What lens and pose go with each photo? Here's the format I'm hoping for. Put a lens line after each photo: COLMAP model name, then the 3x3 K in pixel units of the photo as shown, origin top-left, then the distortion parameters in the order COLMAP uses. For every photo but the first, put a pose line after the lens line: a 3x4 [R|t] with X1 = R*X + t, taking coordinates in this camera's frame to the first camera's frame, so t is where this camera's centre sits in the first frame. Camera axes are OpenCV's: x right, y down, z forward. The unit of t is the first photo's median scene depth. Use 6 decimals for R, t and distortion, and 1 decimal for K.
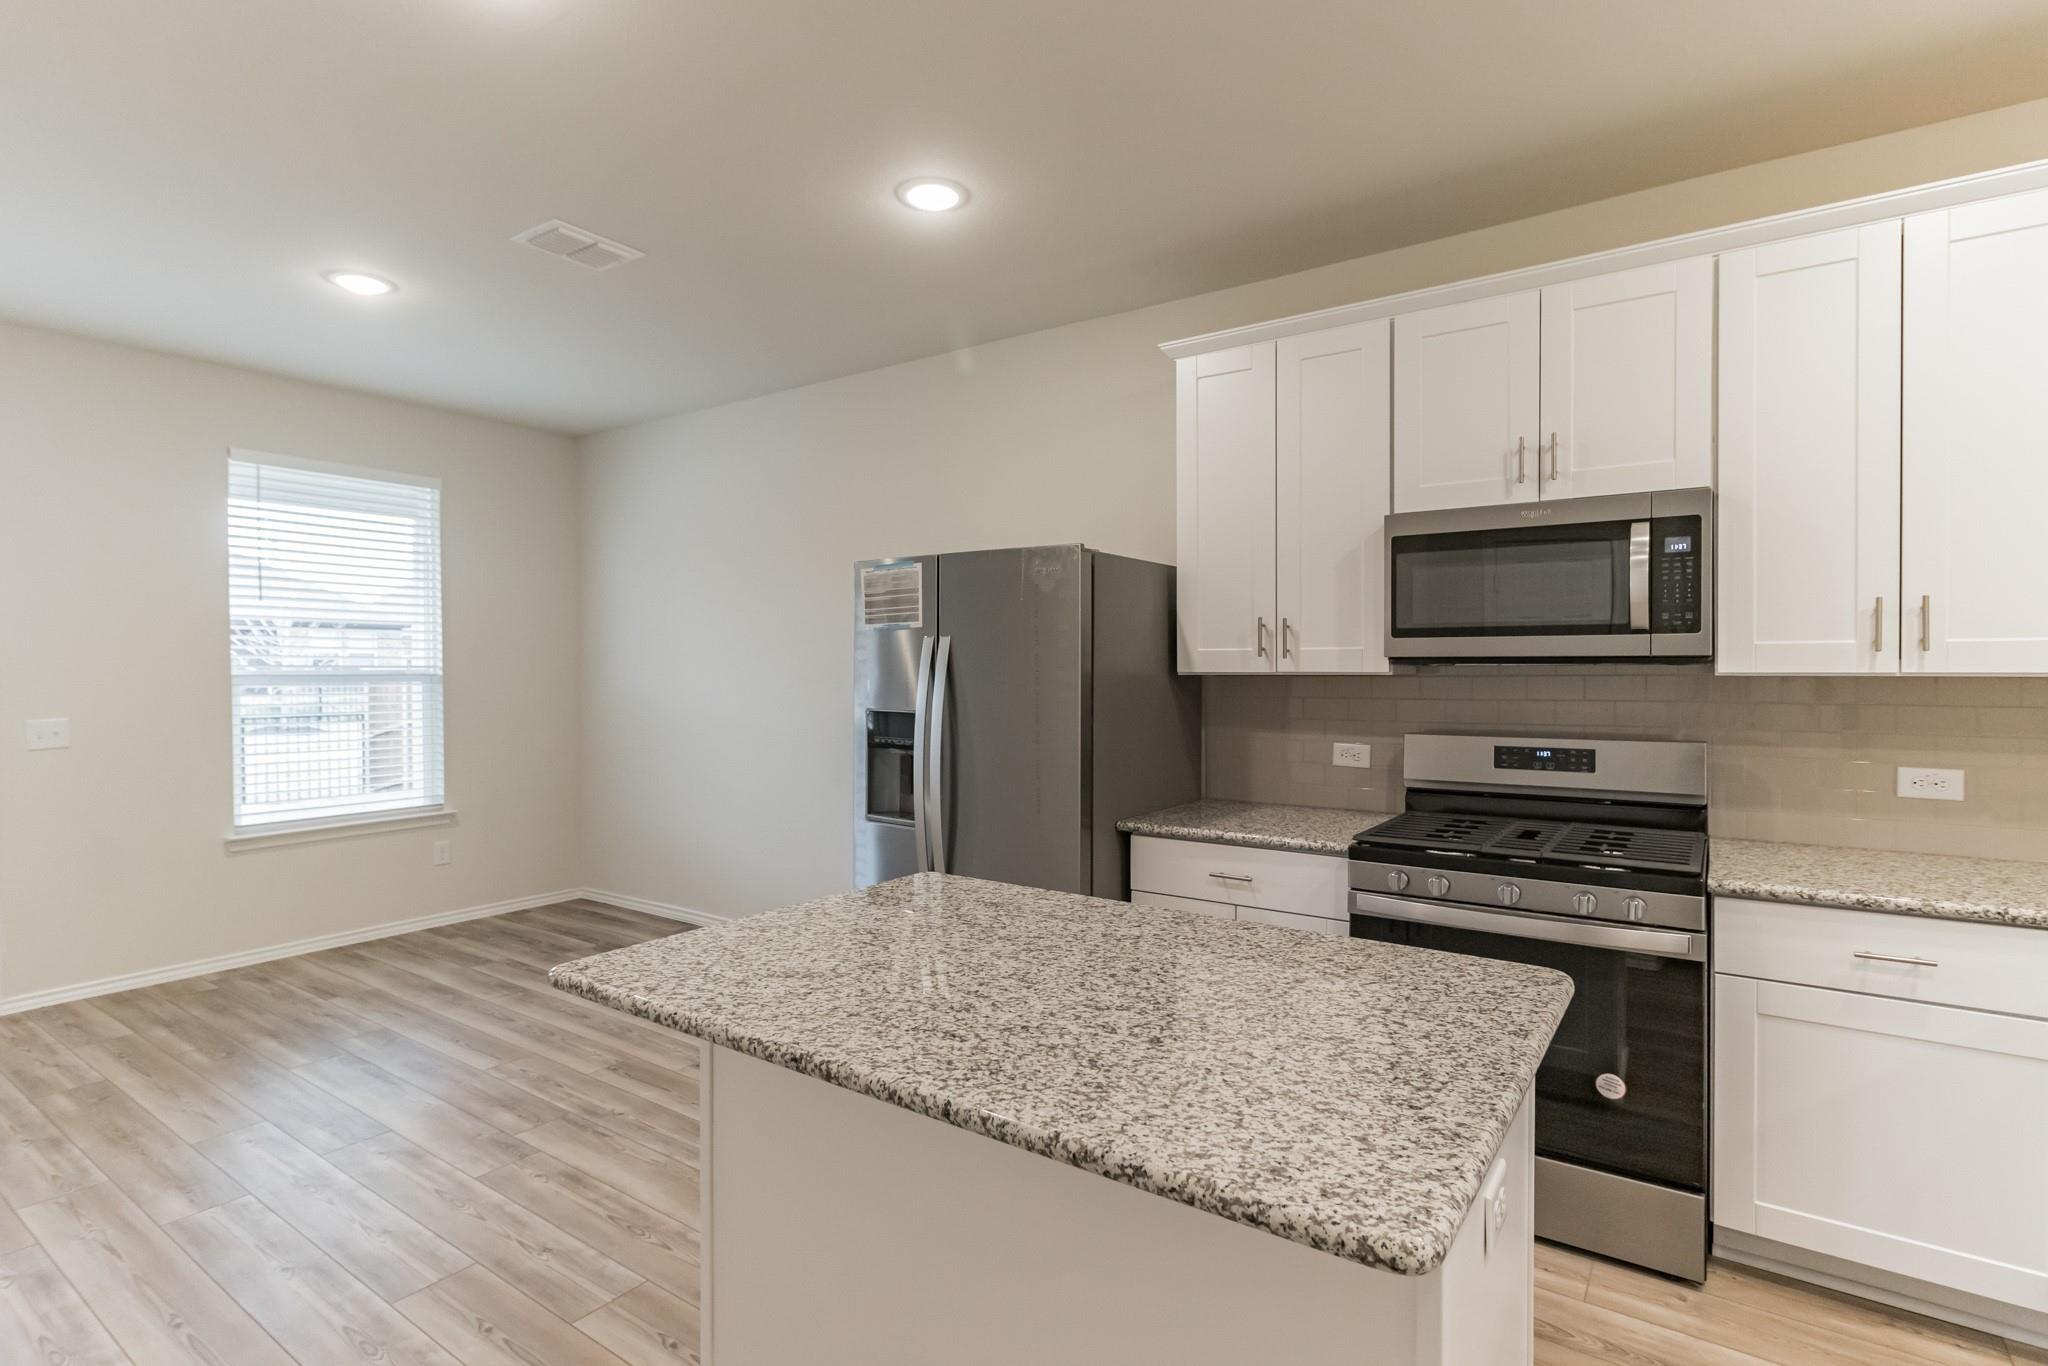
lens RADIAL K [[976.2, 0, 1060.5], [0, 976.2, 677.3], [0, 0, 1]] dist [0.010874, 0.000212]
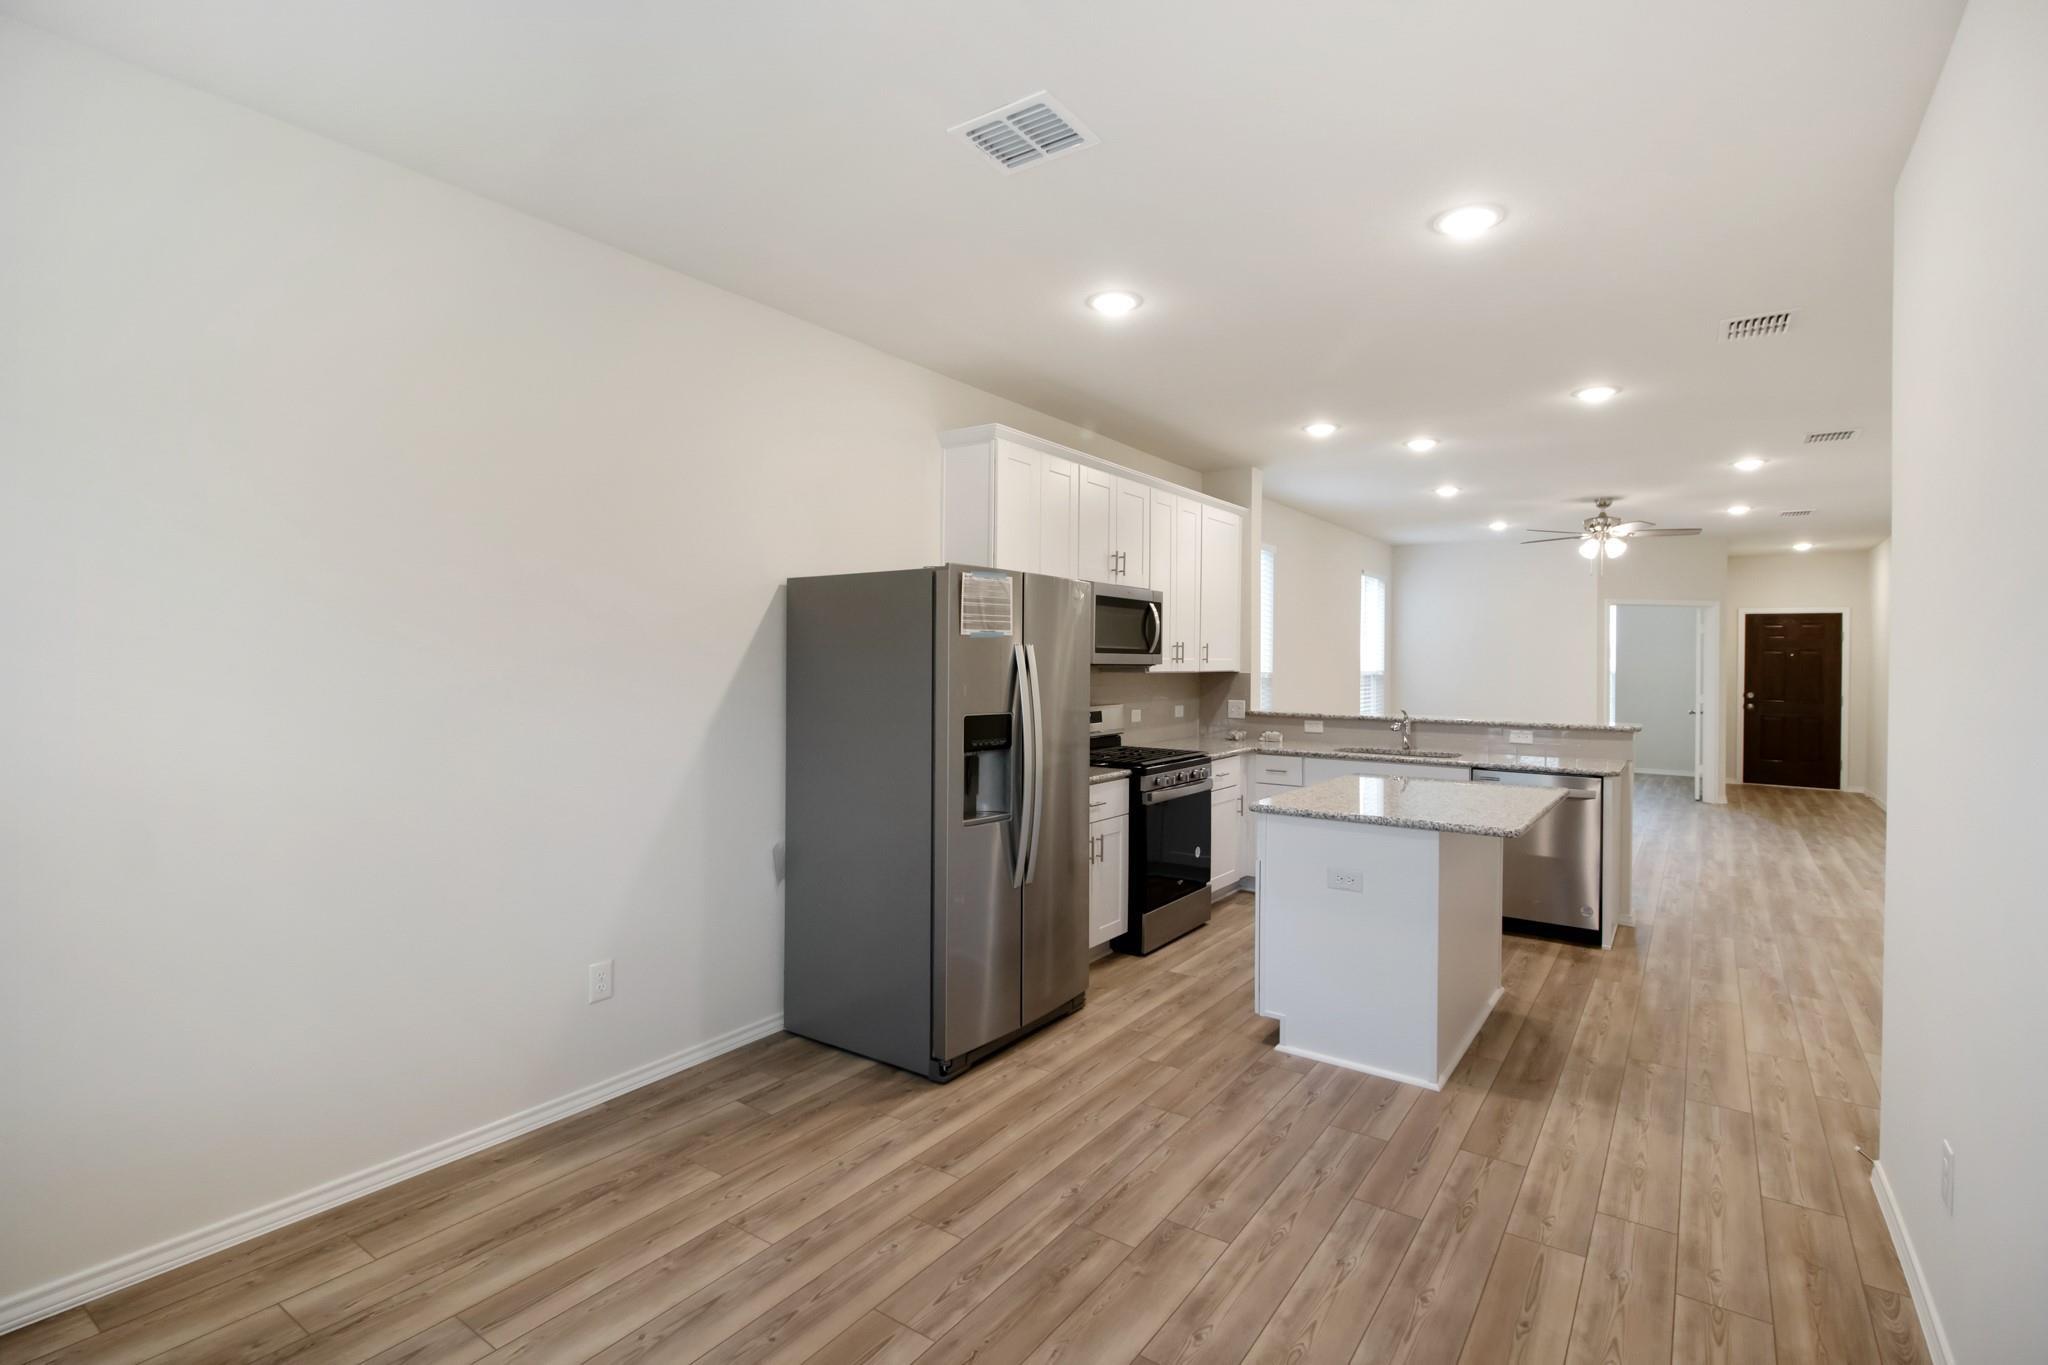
lens RADIAL K [[865.9, 0, 1104.1], [0, 865.9, 673.6], [0, 0, 1]] dist [0.000058, -0.000347]
pose [[0.025747, -0.009365, 0.999625, -0.964356], [0.004982, 0.999945, 0.009240, -0.015186], [-0.999656, 0.004743, 0.025792, 0.758662]]
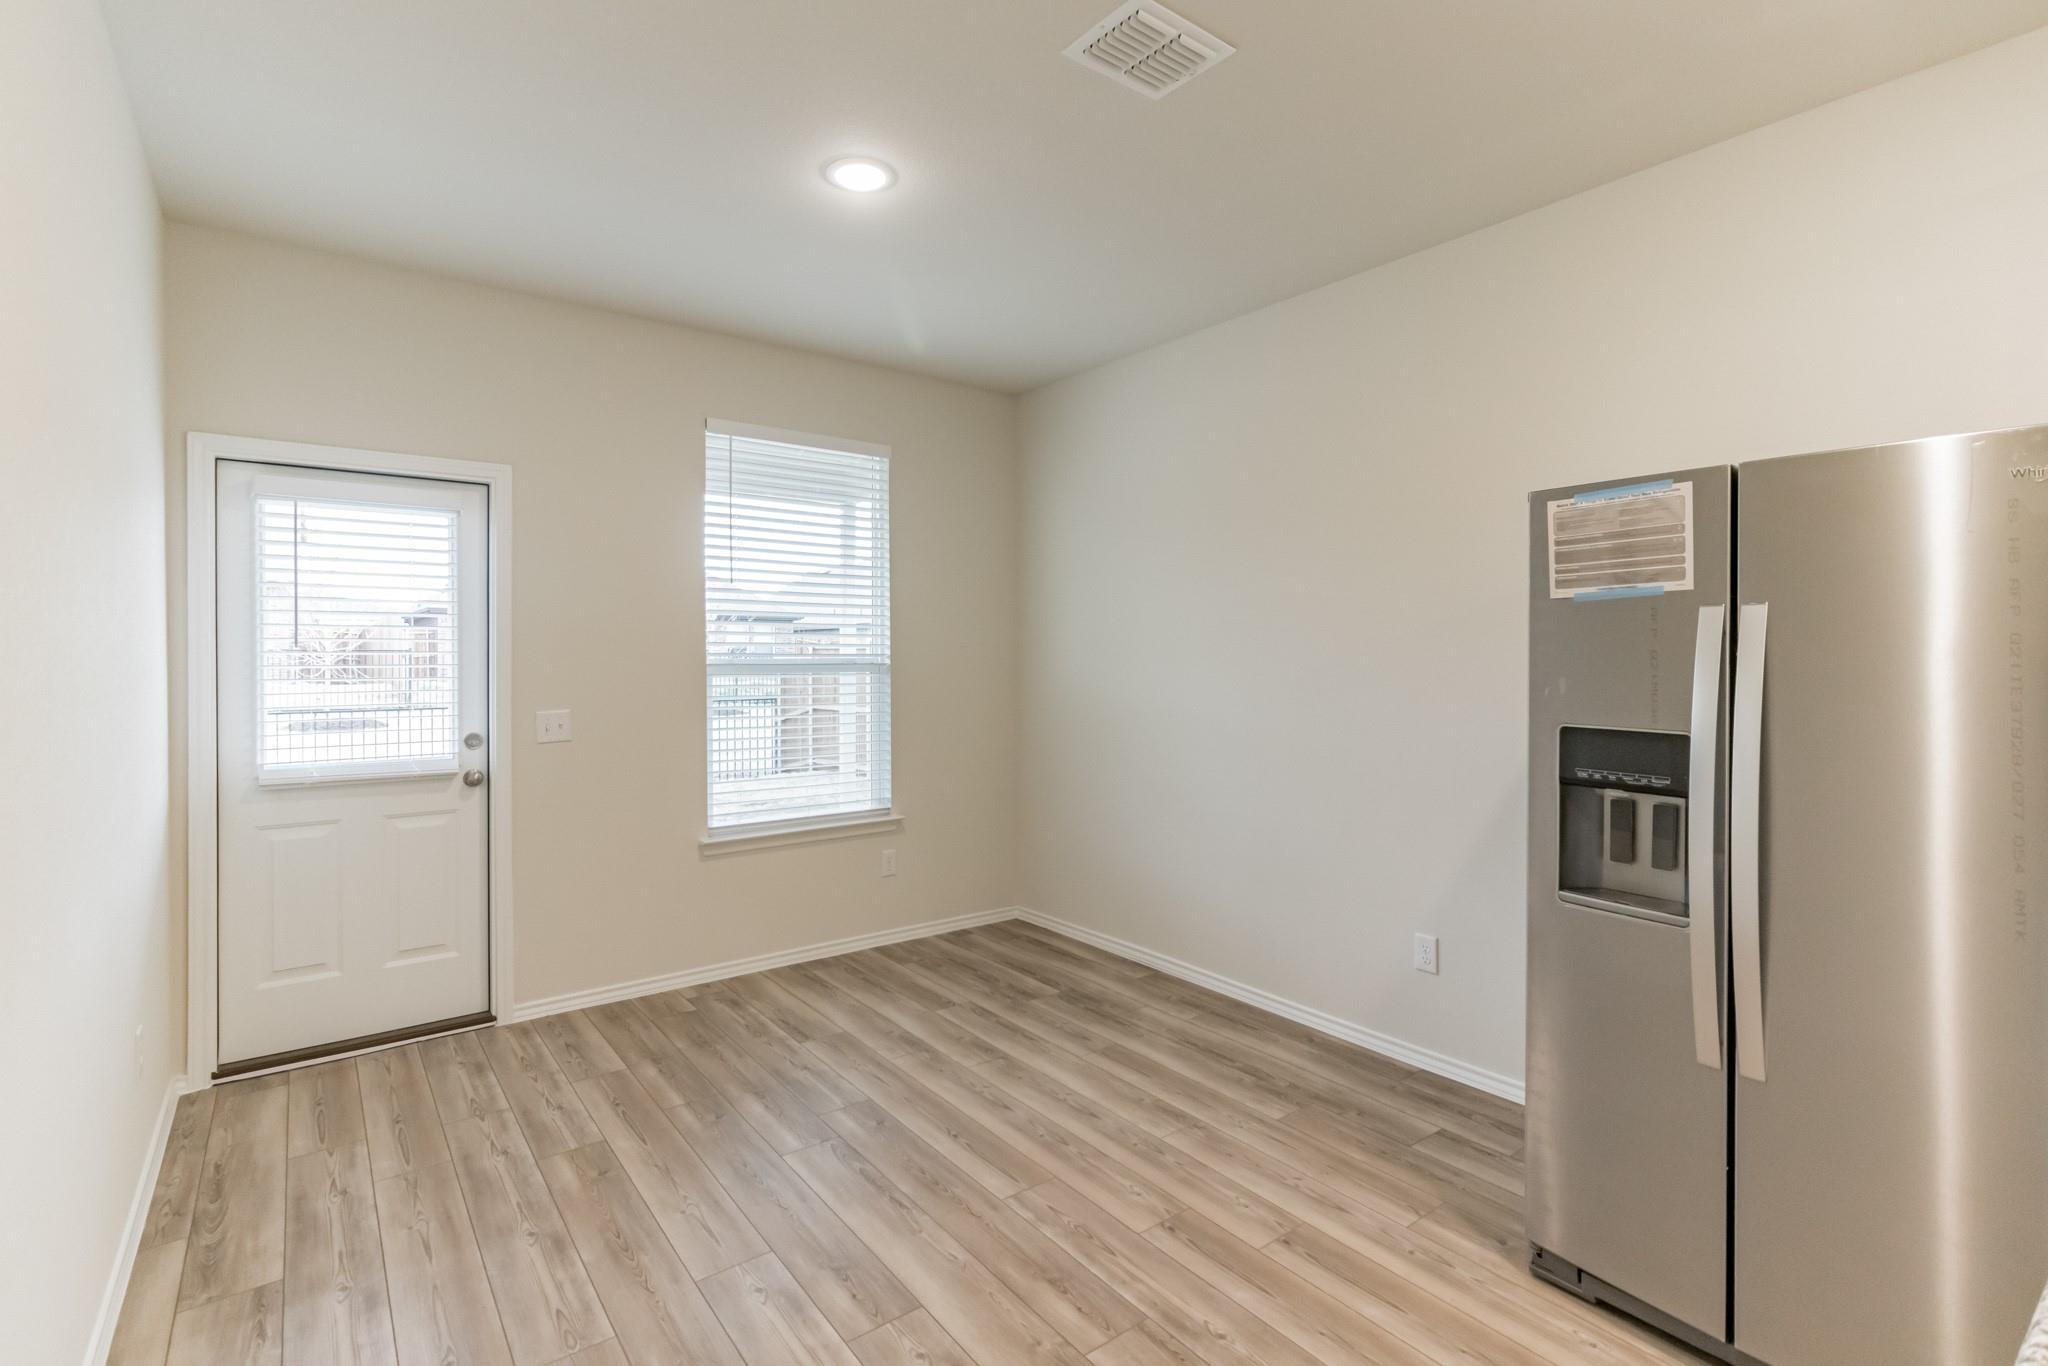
lens RADIAL K [[954.8, 0, 1029.2], [0, 954.8, 660.7], [0, 0, 1]] dist [0.000987, 0.000770]
pose [[0.944632, 0.004124, -0.328106, -0.288870], [-0.006167, 0.999968, -0.005185, -0.002492], [0.328074, 0.006922, 0.944627, 0.279012]]
